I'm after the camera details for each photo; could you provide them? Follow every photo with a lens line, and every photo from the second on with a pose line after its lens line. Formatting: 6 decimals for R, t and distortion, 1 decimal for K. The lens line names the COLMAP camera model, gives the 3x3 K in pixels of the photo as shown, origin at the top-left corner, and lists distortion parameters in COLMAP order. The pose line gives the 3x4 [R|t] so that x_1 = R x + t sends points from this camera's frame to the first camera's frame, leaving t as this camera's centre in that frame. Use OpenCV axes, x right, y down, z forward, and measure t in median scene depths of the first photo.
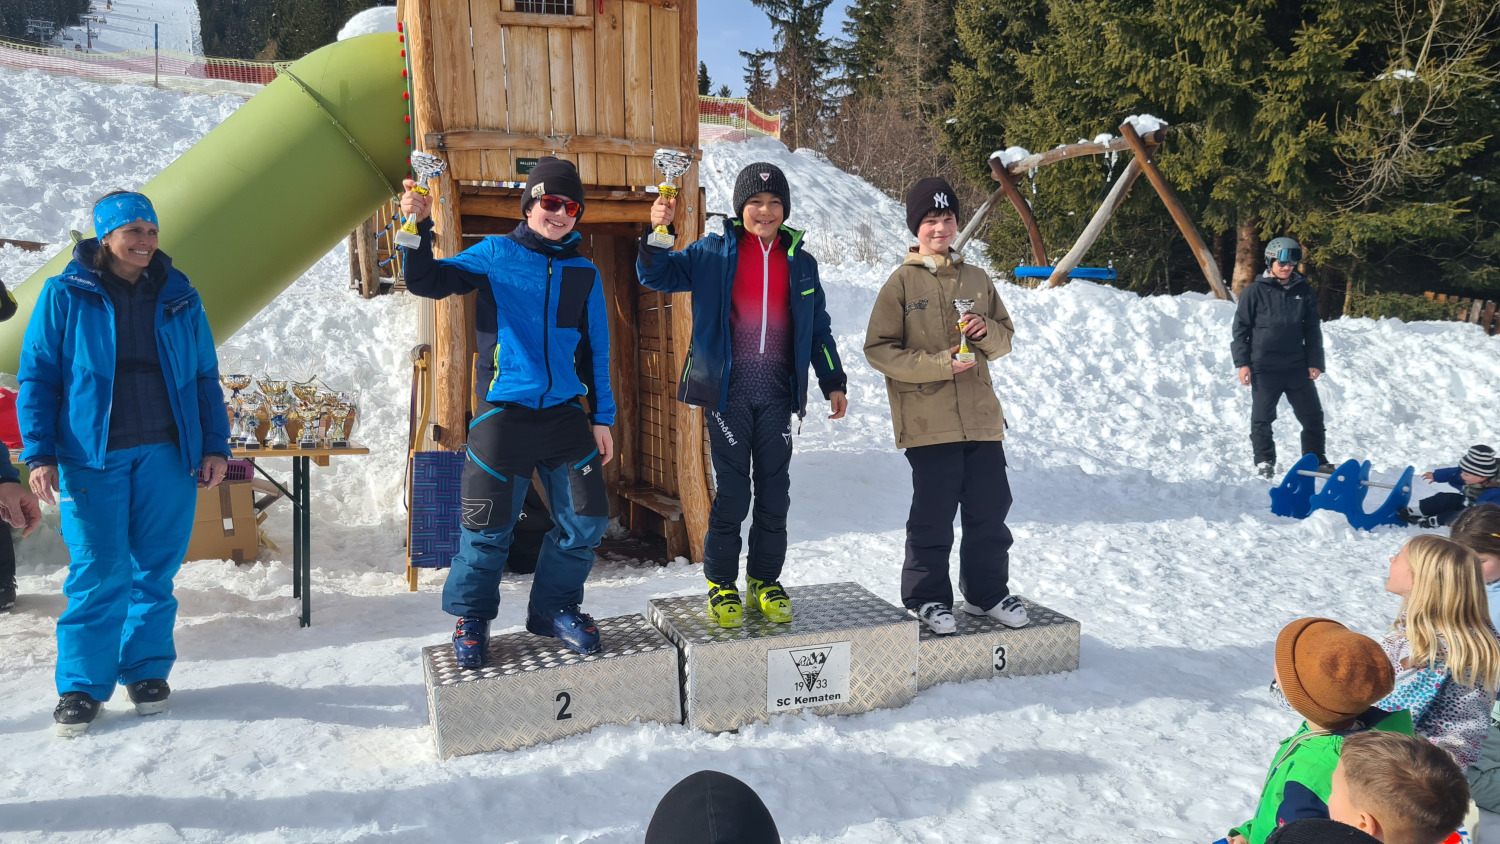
lens RADIAL K [[1132.8, 0, 734.1], [0, 1132.8, 429.6], [0, 0, 1]] dist [0.055035, -0.036649]
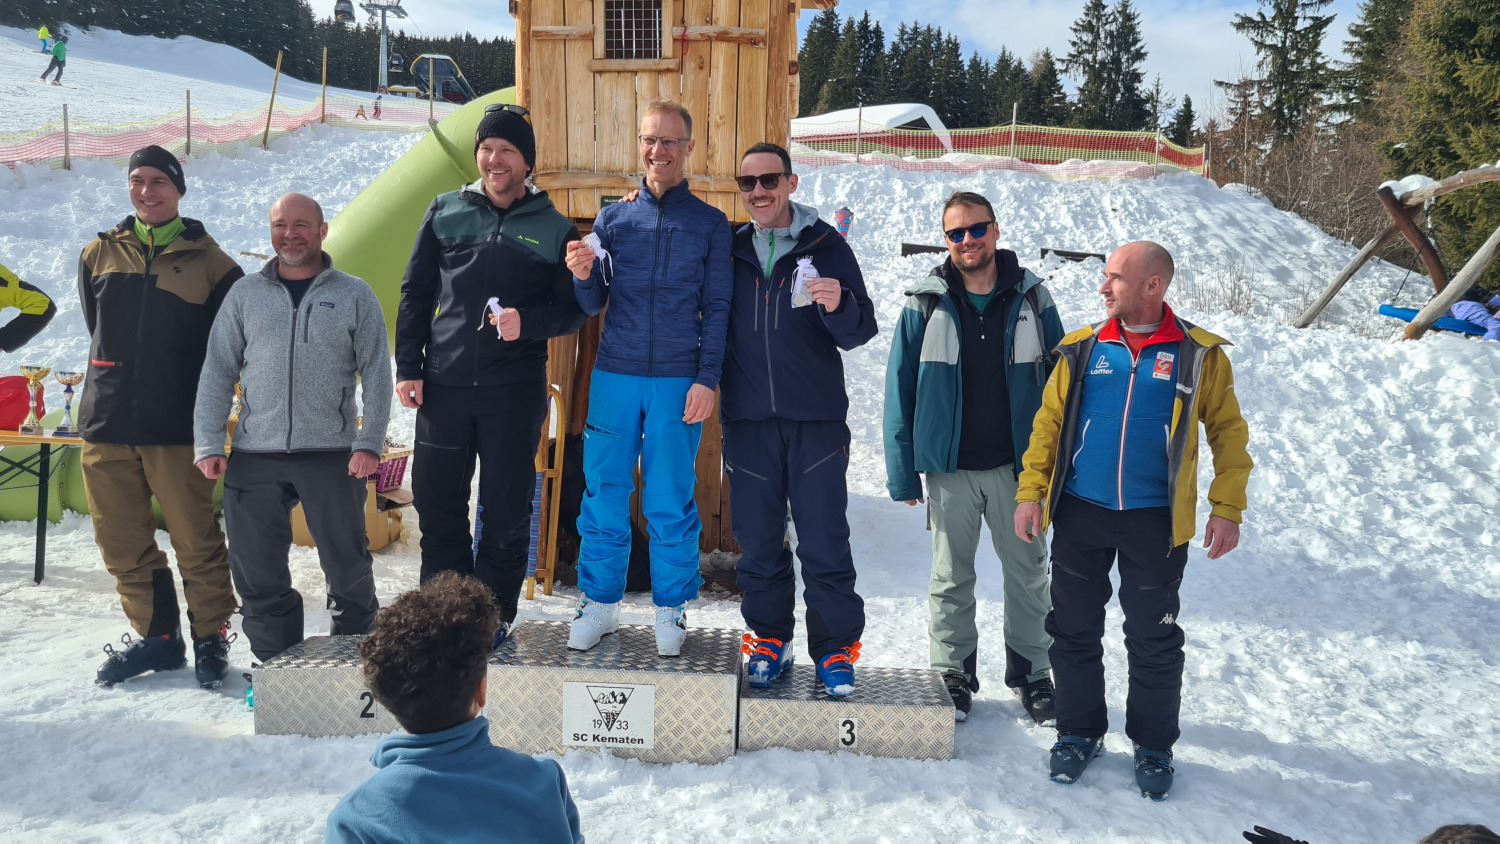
lens RADIAL K [[1132.8, 0, 748.2], [0, 1132.8, 435.3], [0, 0, 1]] dist [0.055035, -0.036649]
pose [[0.922991, 0.062537, -0.379707, 0.202003], [-0.074600, 0.997067, -0.017123, -0.005534], [0.377522, 0.044131, 0.924948, 0.049802]]
